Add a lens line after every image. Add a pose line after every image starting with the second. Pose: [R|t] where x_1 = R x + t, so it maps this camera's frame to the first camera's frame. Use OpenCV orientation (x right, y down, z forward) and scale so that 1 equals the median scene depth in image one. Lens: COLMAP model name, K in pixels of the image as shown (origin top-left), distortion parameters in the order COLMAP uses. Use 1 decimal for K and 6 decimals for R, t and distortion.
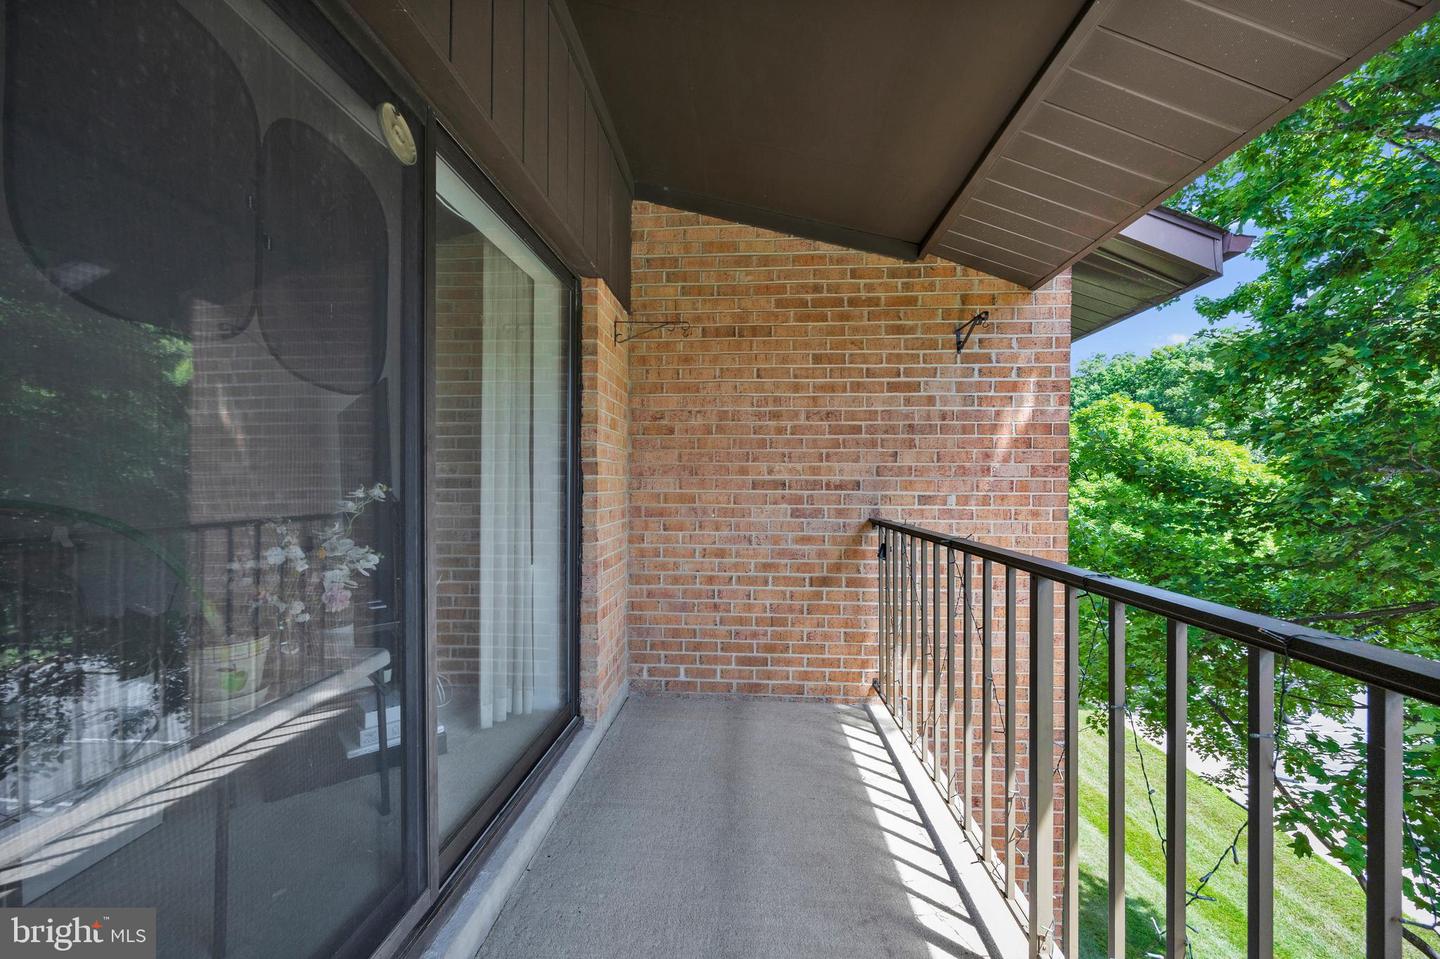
lens RADIAL K [[558.1, 0, 716.1], [0, 558.1, 489.1], [0, 0, 1]] dist [-0.000666, 0.000086]
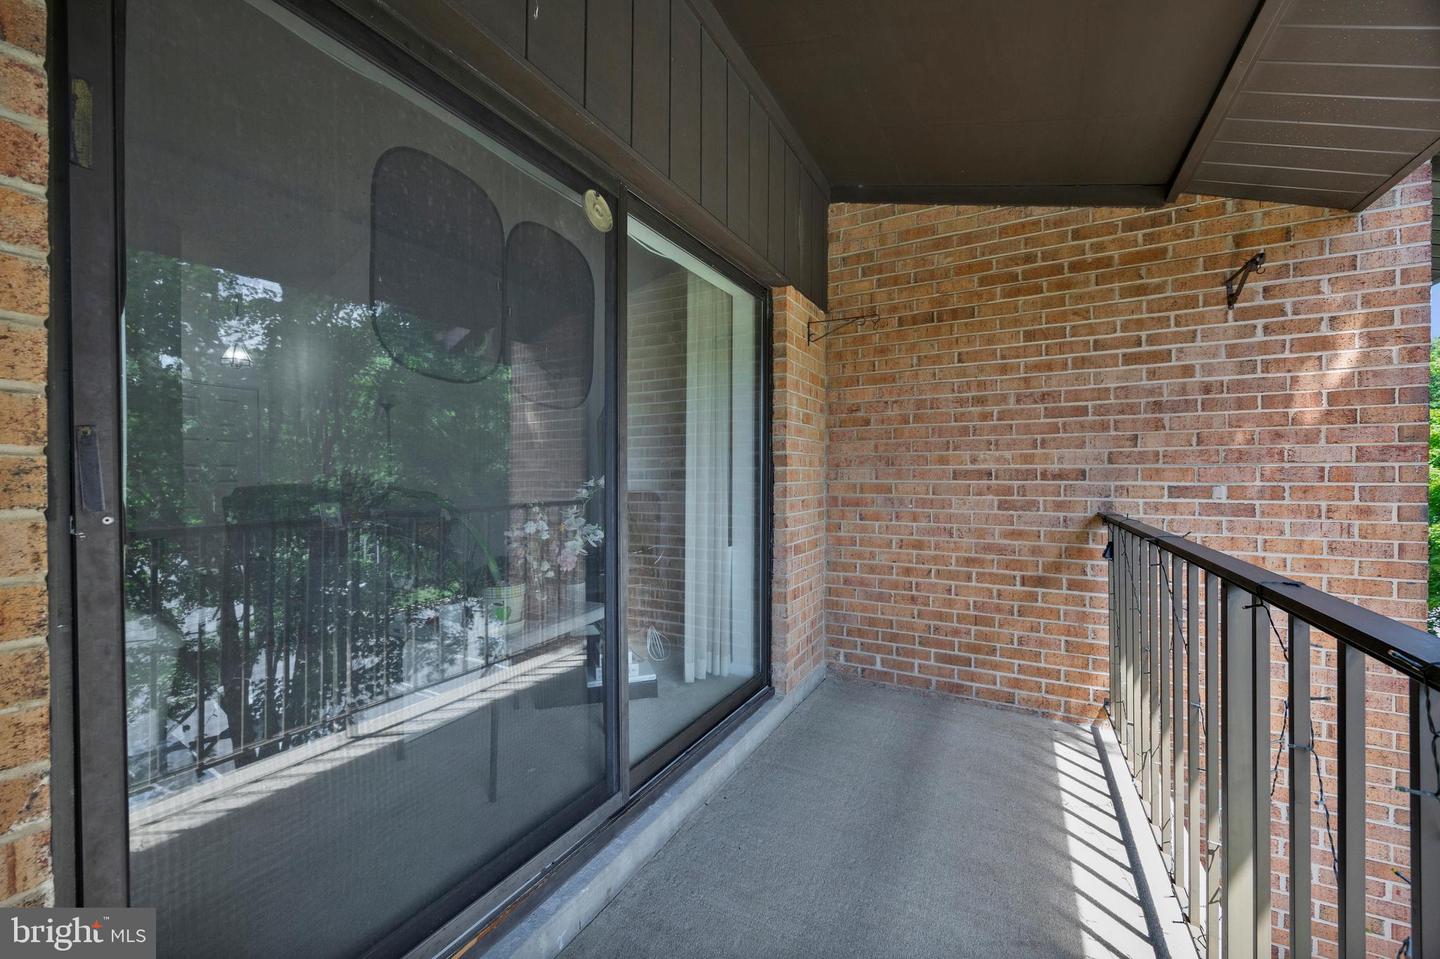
lens RADIAL K [[553.9, 0, 721.9], [0, 553.9, 475.7], [0, 0, 1]] dist [0.000711, 0.000229]
pose [[0.908177, -0.005920, -0.418545, 0.103556], [0.002421, 0.999958, -0.008890, 0.001314], [0.418580, 0.007060, 0.908153, -0.027358]]
